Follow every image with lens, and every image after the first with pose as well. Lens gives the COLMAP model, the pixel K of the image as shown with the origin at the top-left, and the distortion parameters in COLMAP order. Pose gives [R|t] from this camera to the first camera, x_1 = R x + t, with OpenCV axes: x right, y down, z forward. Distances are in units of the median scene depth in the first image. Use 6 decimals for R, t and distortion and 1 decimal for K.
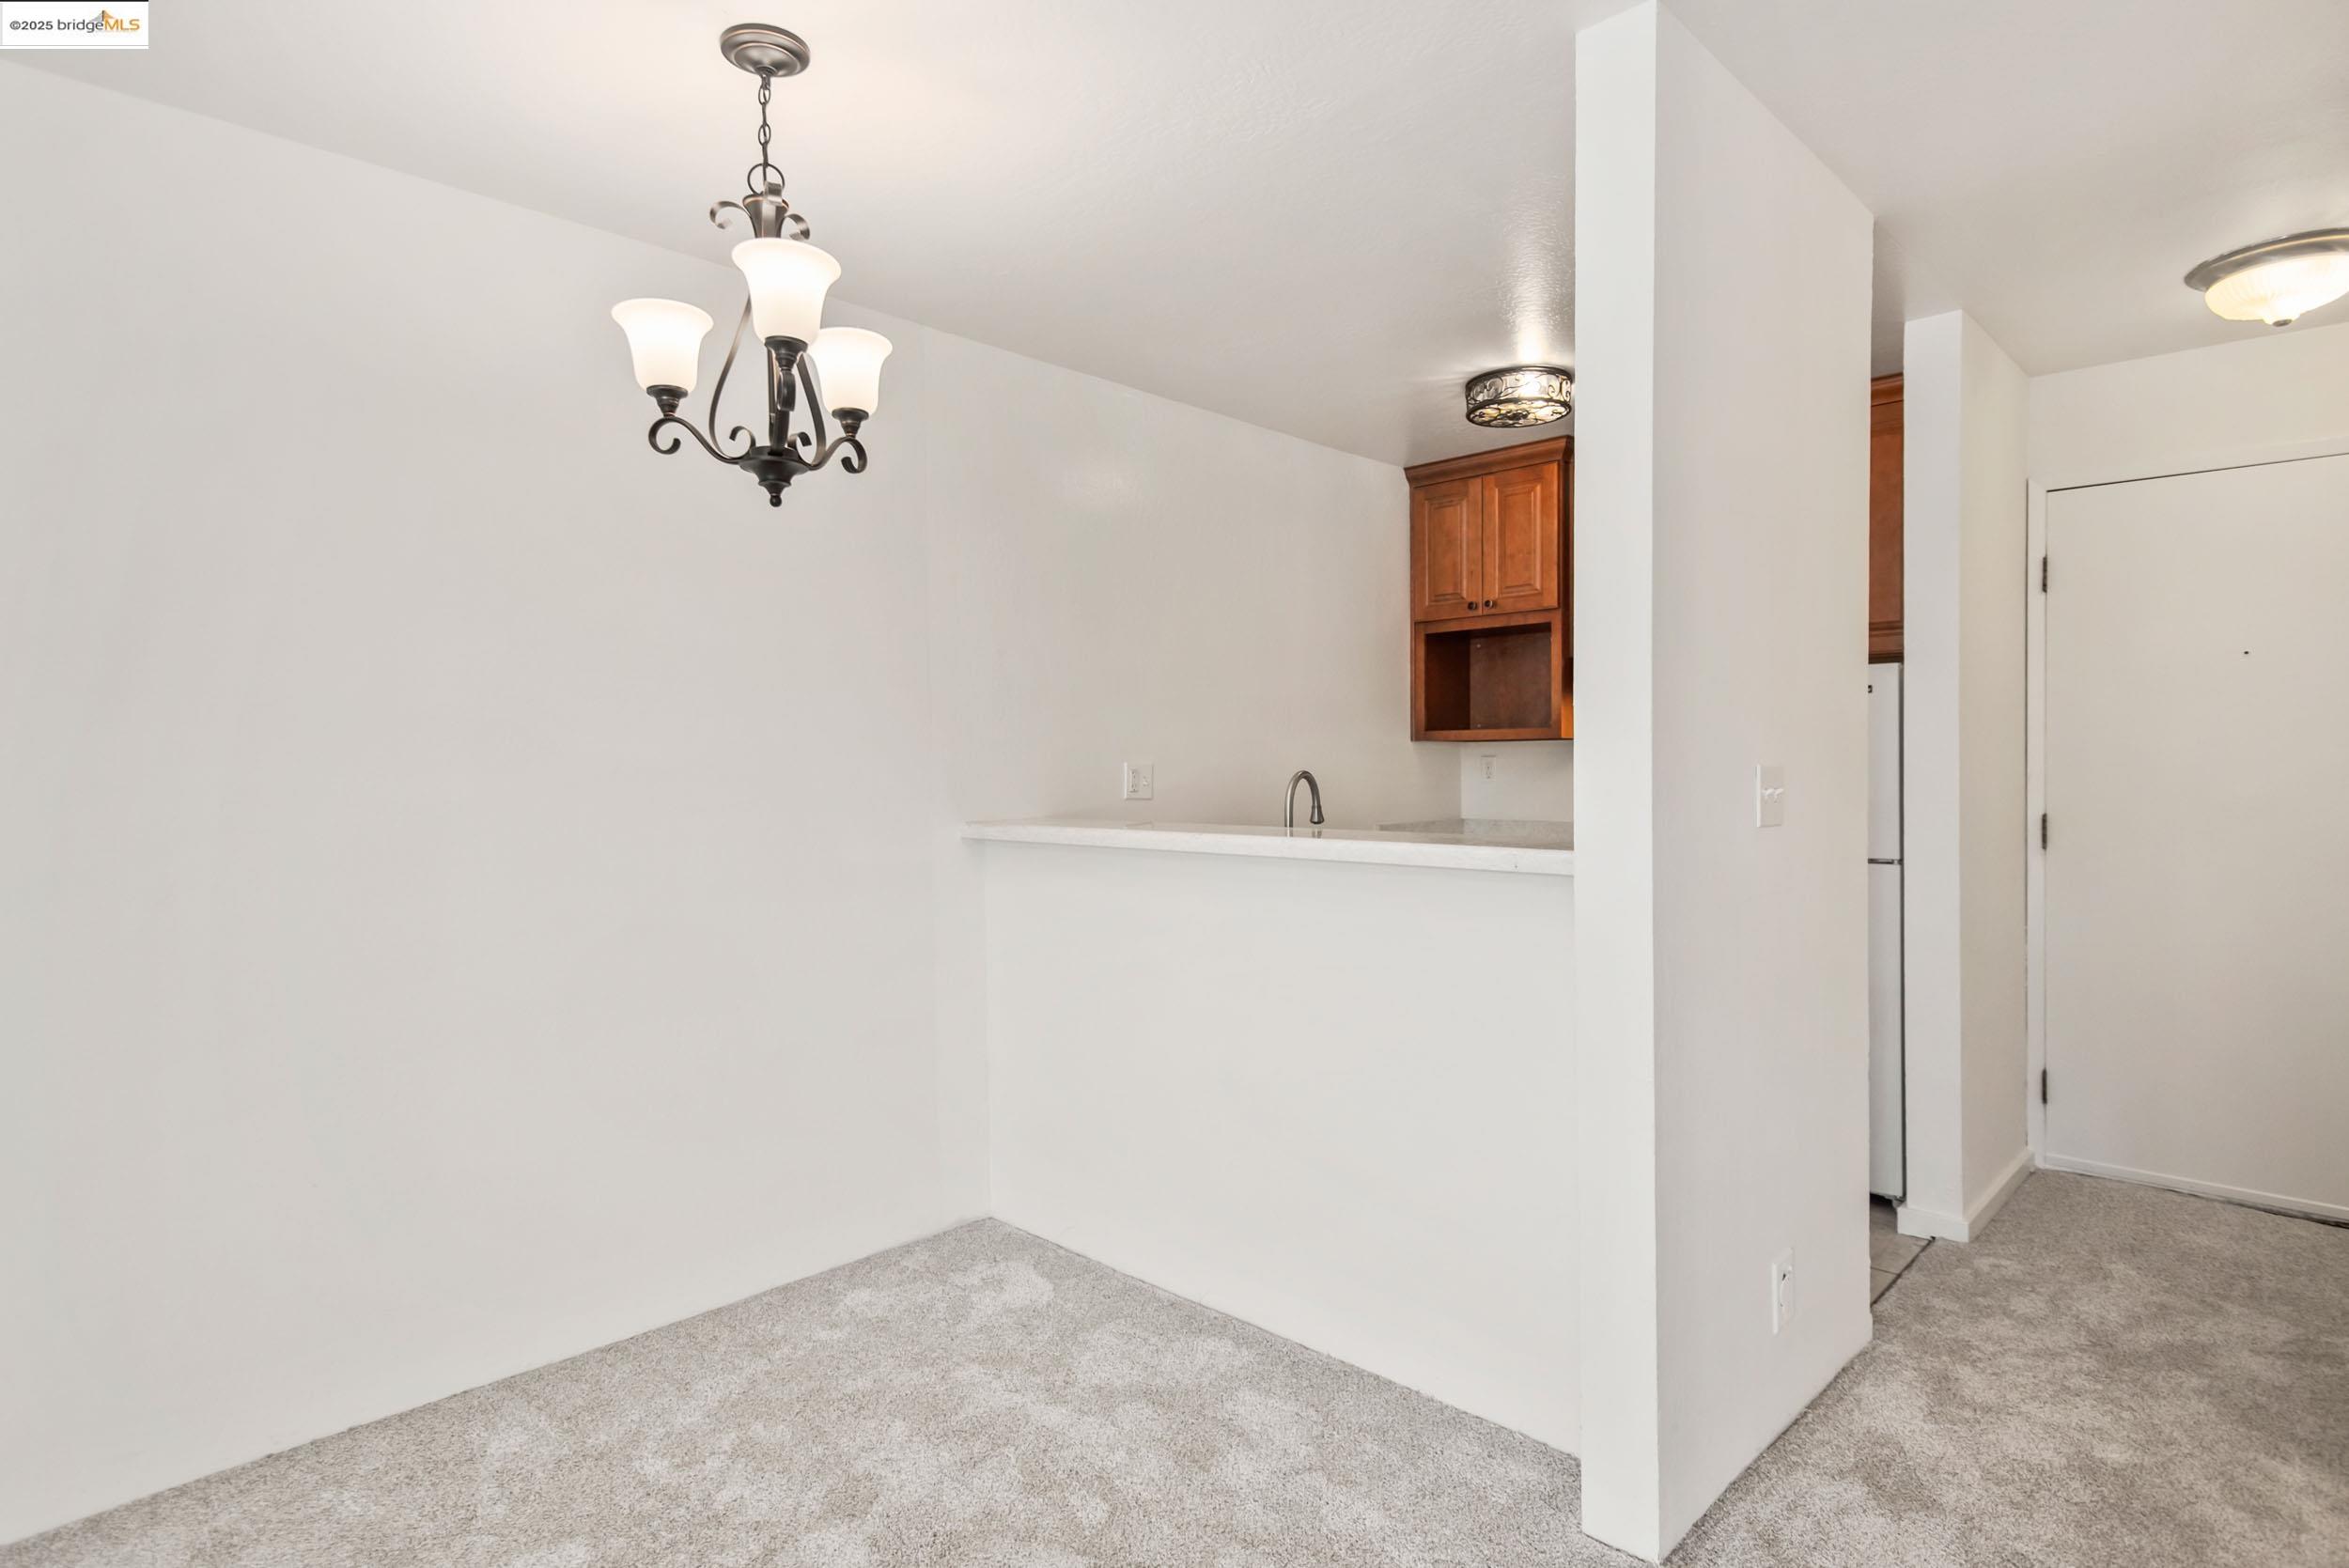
lens RADIAL K [[1259.1, 0, 1174.5], [0, 1259.1, 784.0], [0, 0, 1]] dist [0.047211, -0.029319]
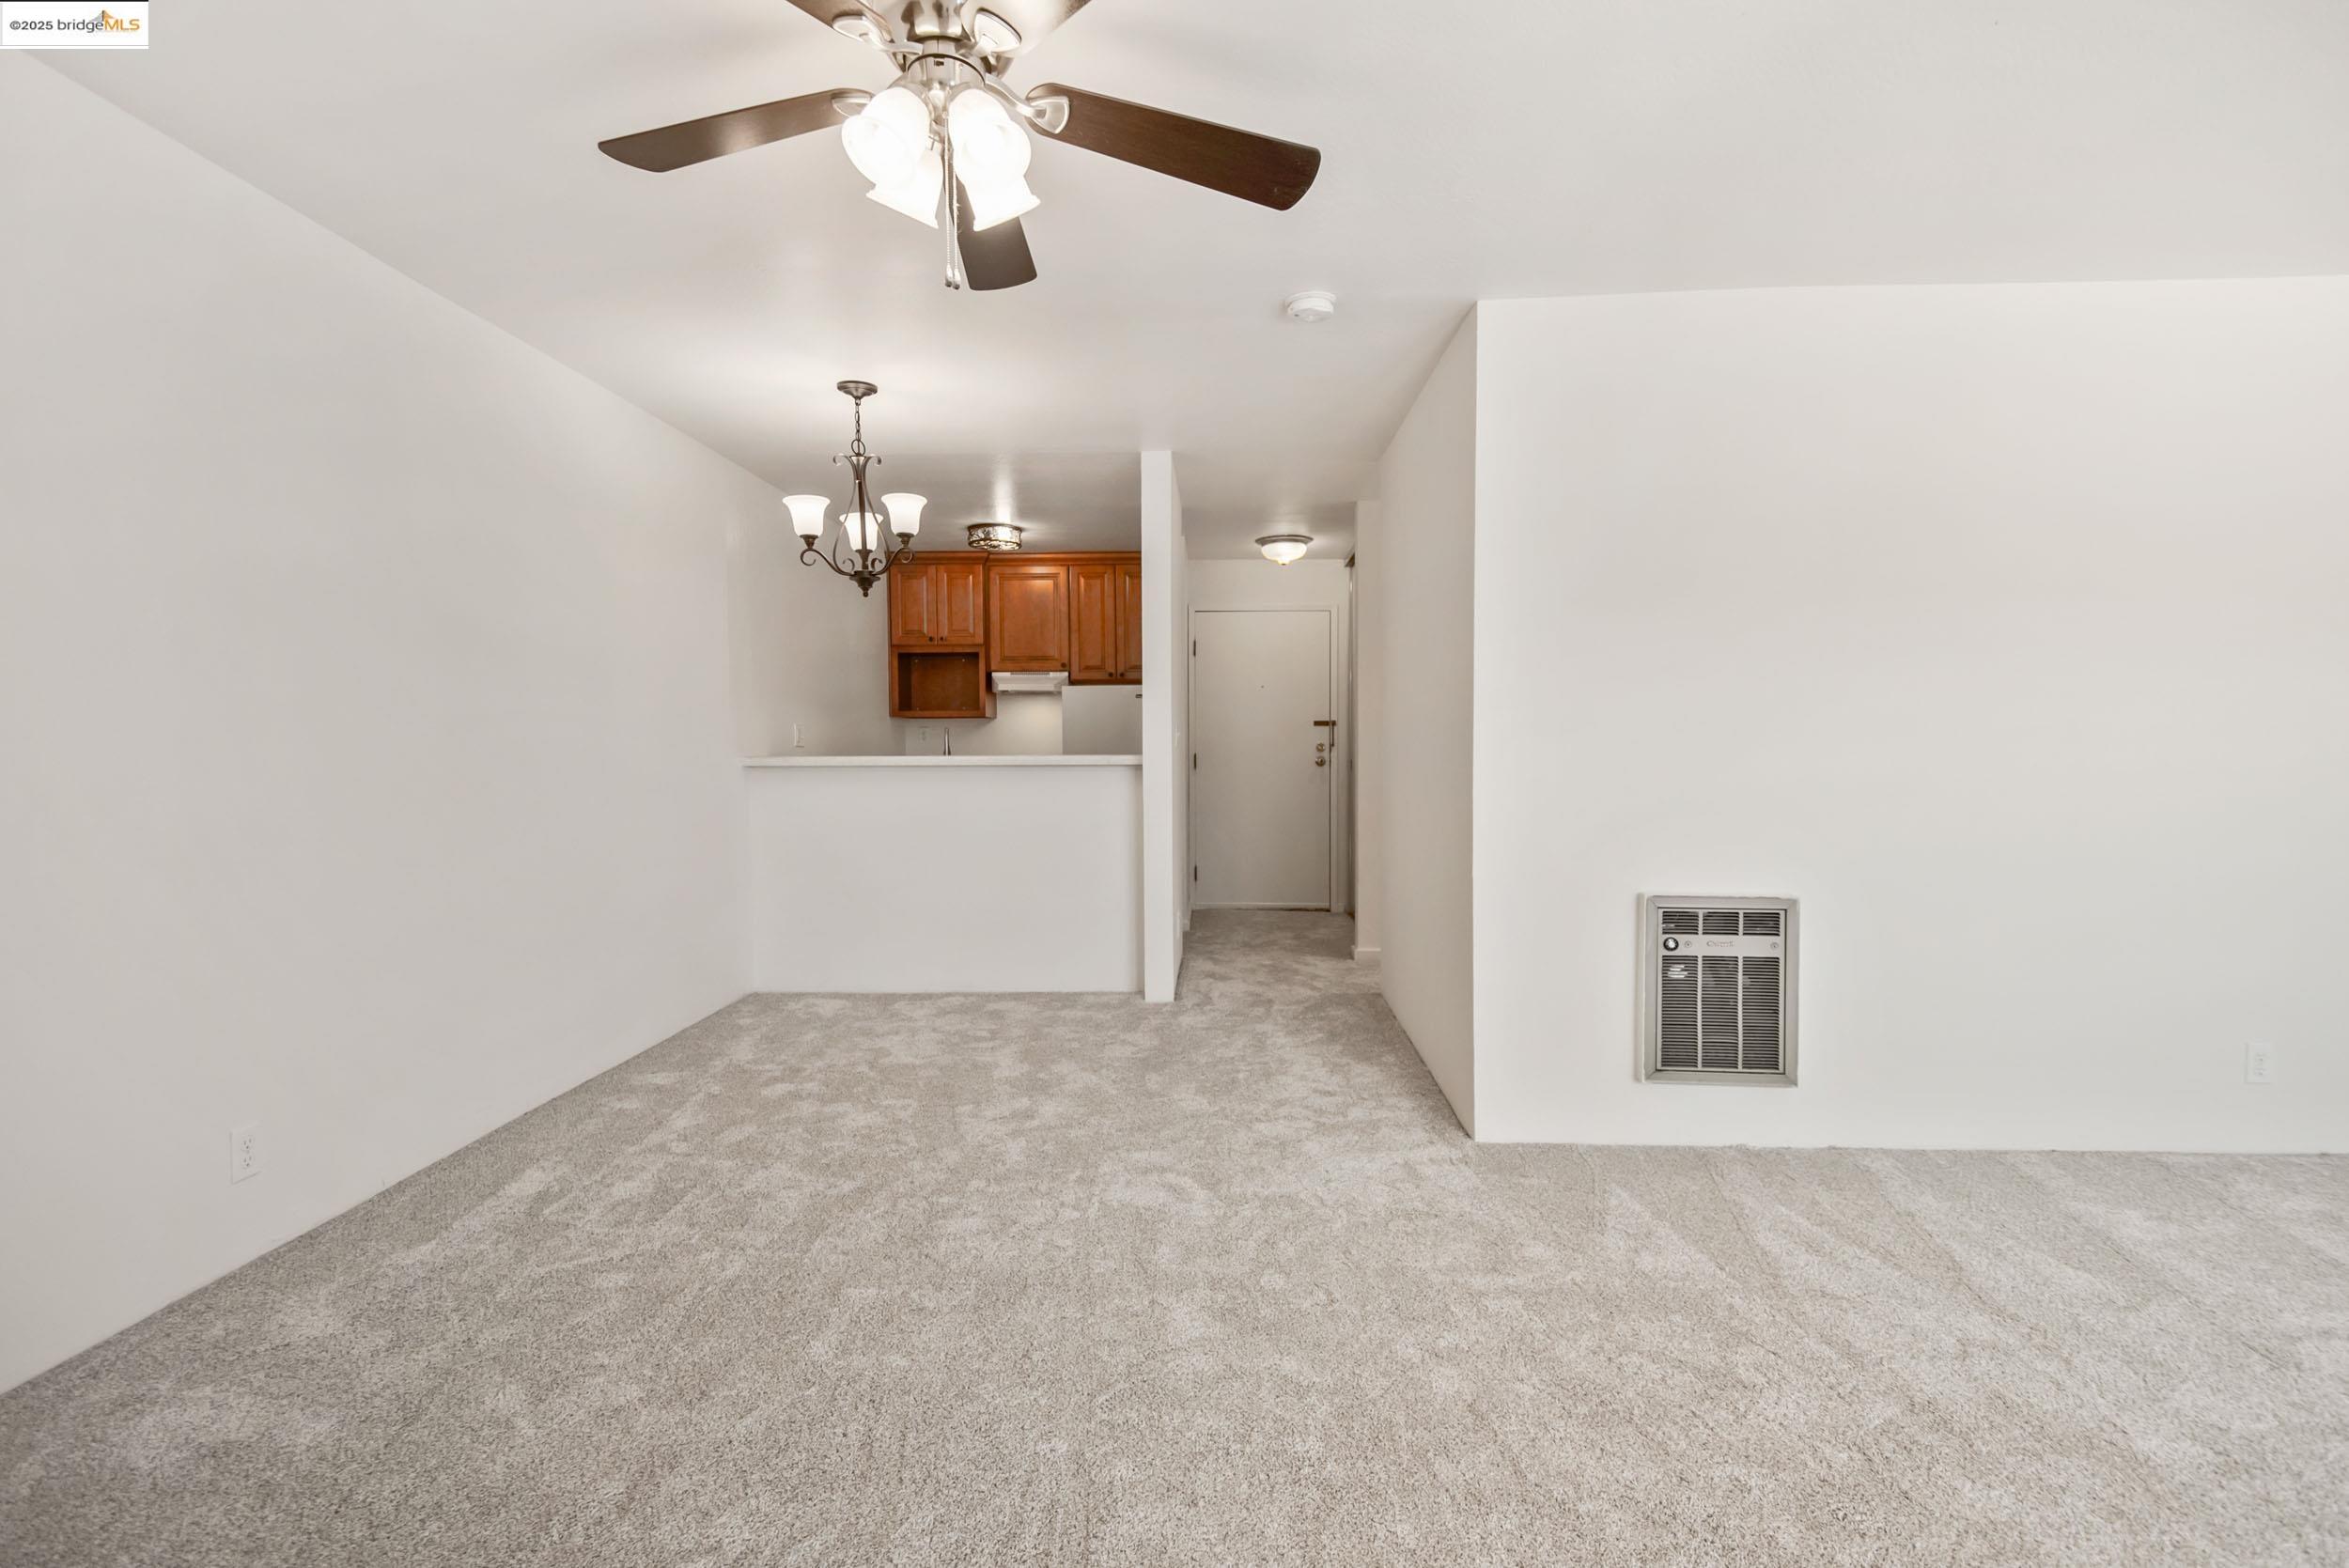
lens RADIAL K [[1084.7, 0, 1188.3], [0, 1084.7, 780.8], [0, 0, 1]] dist [0.051228, -0.023372]
pose [[0.737916, -0.019830, 0.674601, -0.627791], [0.011609, 0.999793, 0.016690, 0.039418], [-0.674793, -0.004485, 0.737994, -0.412129]]
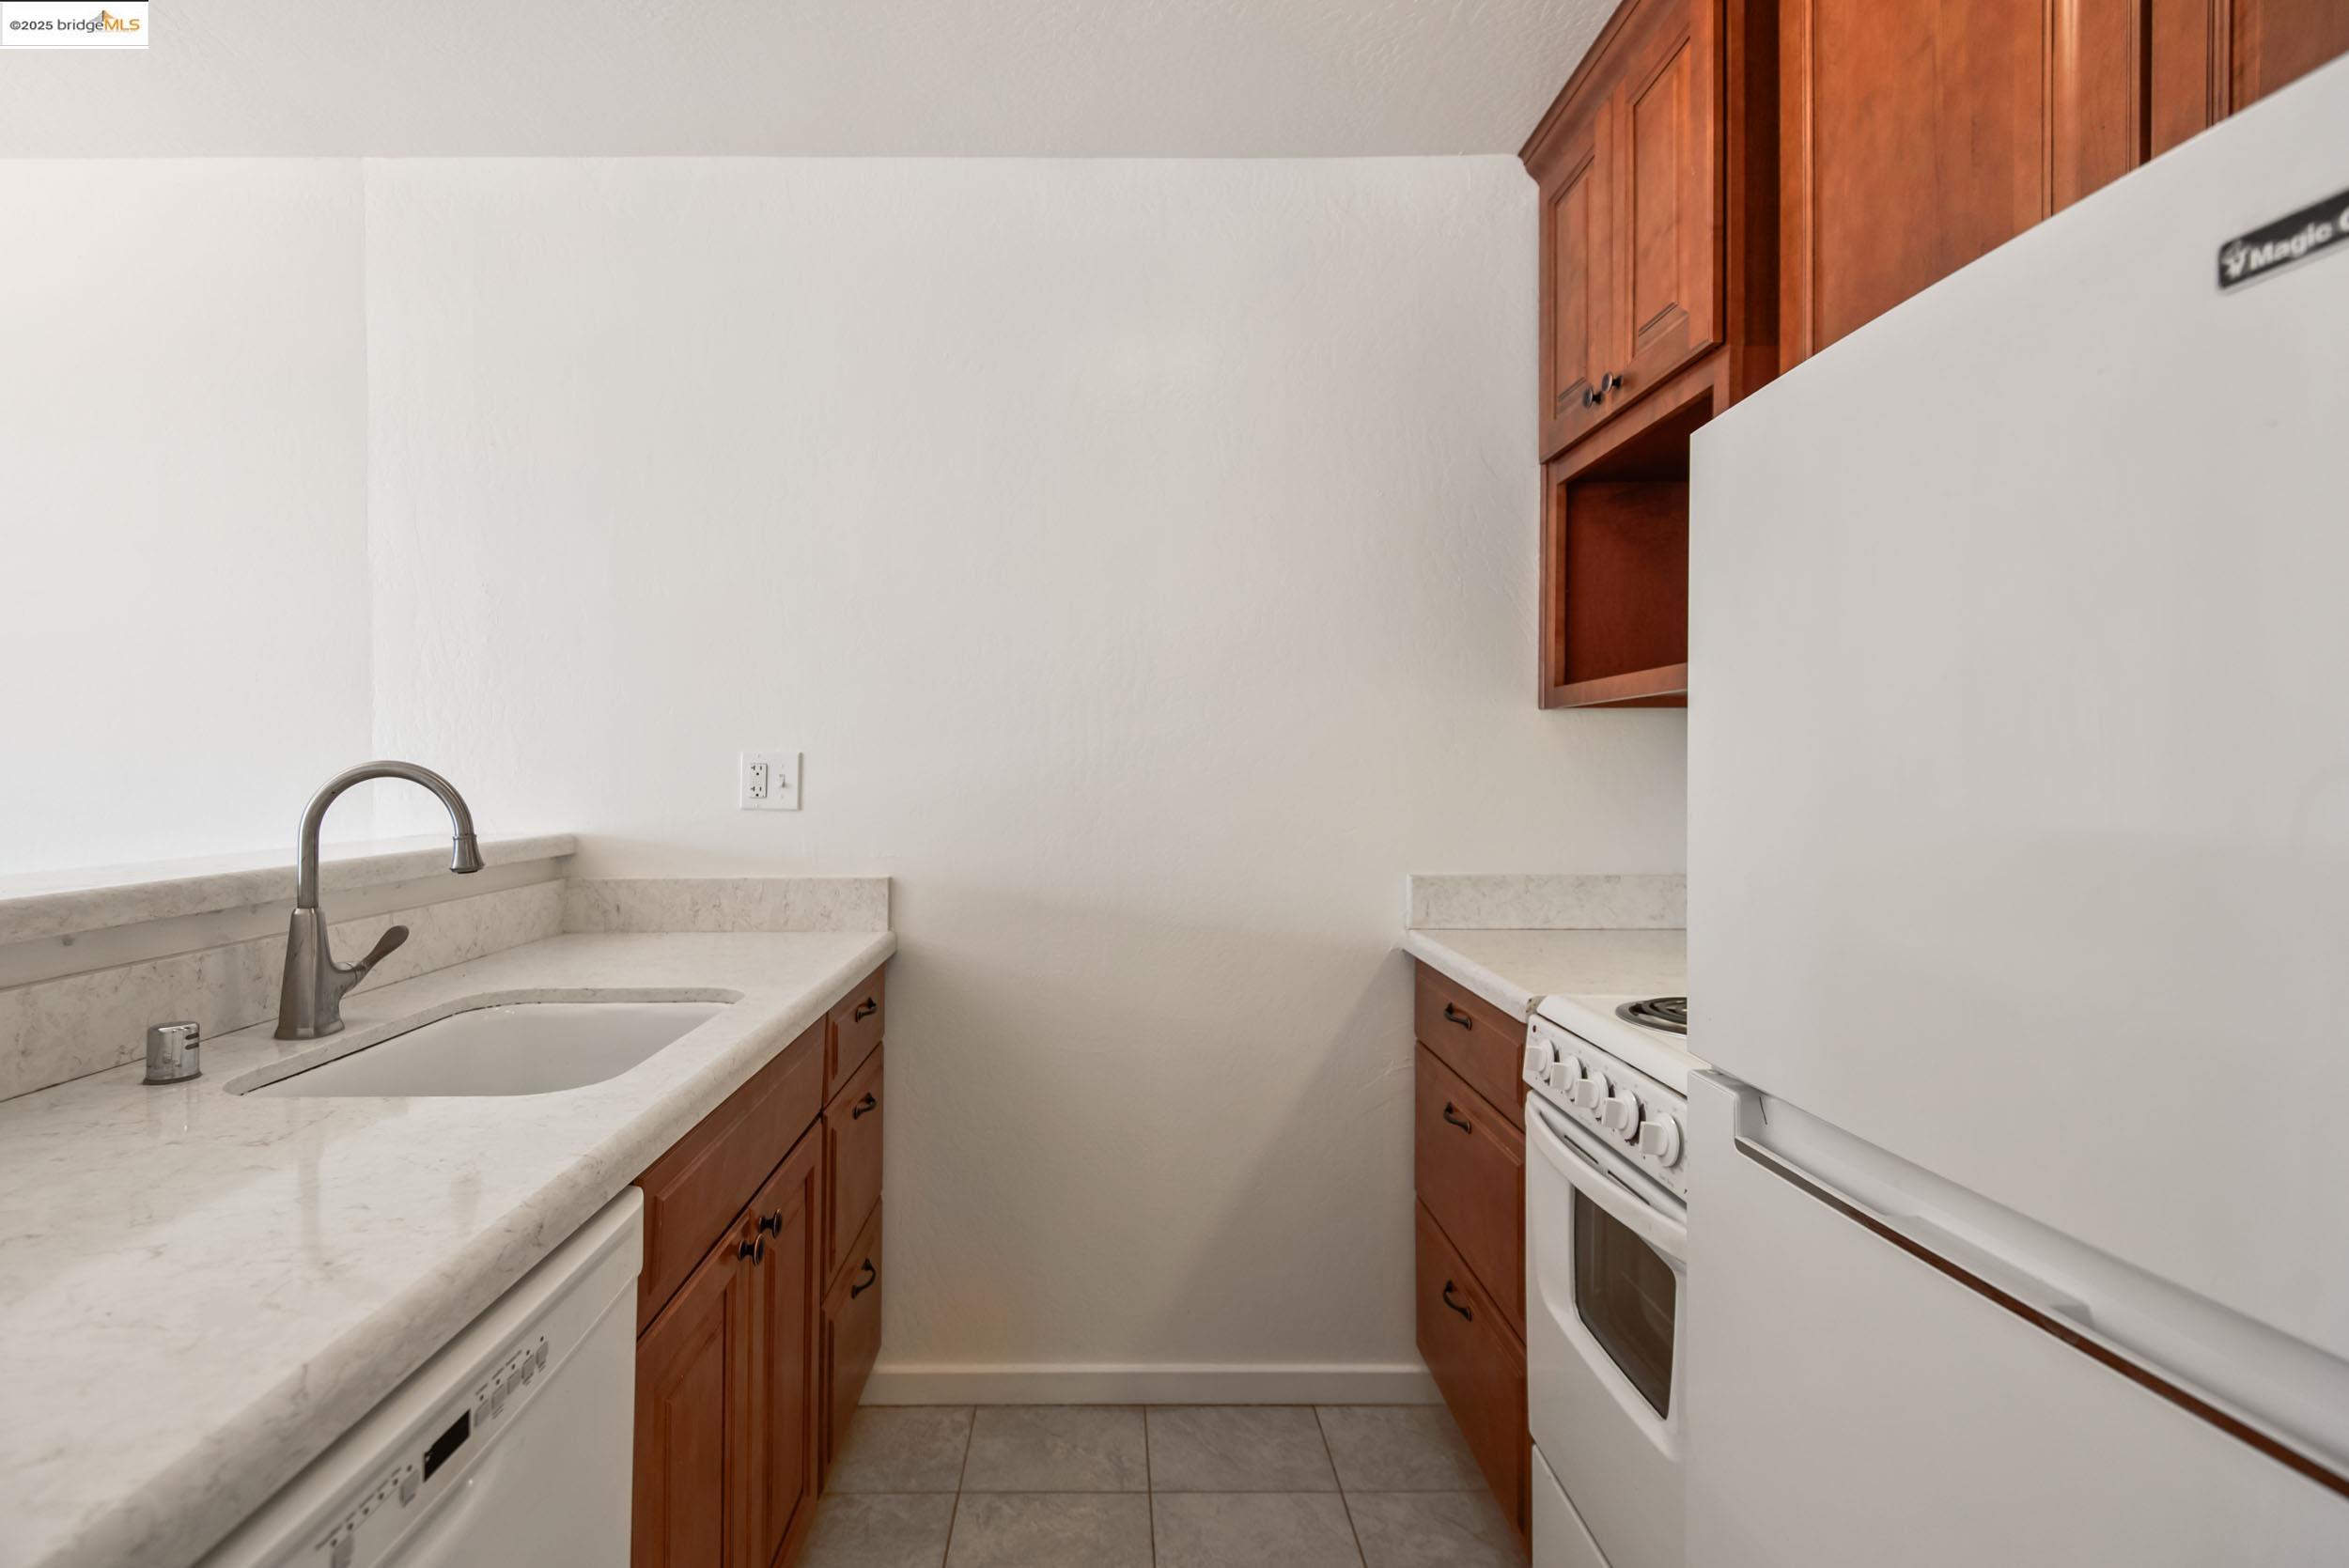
lens RADIAL K [[1102.9, 0, 1097.3], [0, 1102.9, 787.8], [0, 0, 1]] dist [0.044910, -0.028368]
pose [[0.694540, 0.015027, -0.719297, 0.486664], [-0.012936, 0.999881, 0.008398, -0.005493], [0.719338, 0.003472, 0.694652, 0.735537]]
